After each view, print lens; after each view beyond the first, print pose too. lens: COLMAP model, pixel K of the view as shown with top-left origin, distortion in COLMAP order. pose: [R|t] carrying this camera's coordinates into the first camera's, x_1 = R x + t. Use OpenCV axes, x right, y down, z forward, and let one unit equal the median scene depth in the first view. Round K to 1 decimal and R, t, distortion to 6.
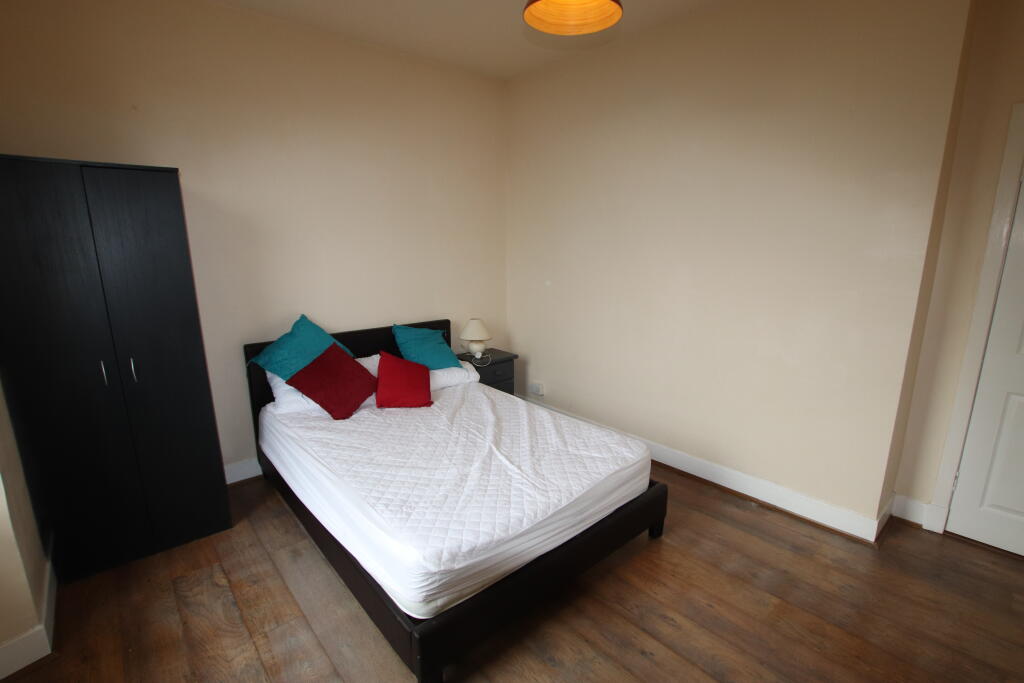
lens RADIAL K [[481.3, 0, 536.2], [0, 481.3, 348.0], [0, 0, 1]] dist [-0.000359, -0.000004]
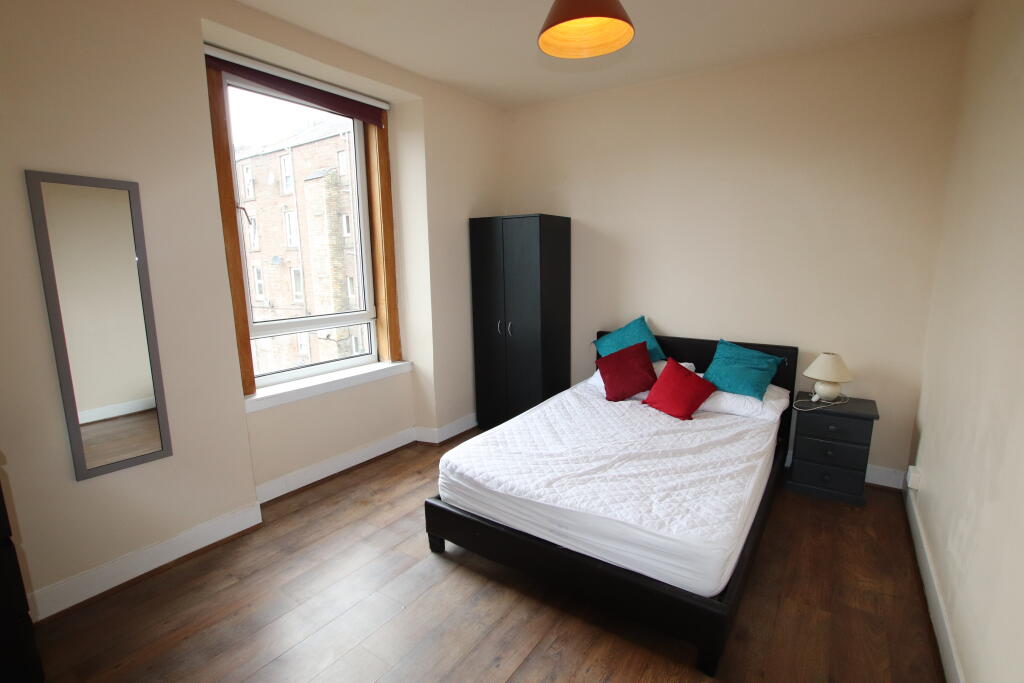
lens RADIAL K [[480.7, 0, 512.0], [0, 480.7, 341.5], [0, 0, 1]] dist [-0.000390, -0.000012]
pose [[0.221553, 0.162326, -0.961543, 0.931107], [-0.201239, 0.972433, 0.117796, -0.123963], [0.954158, 0.167402, 0.248112, 0.562594]]
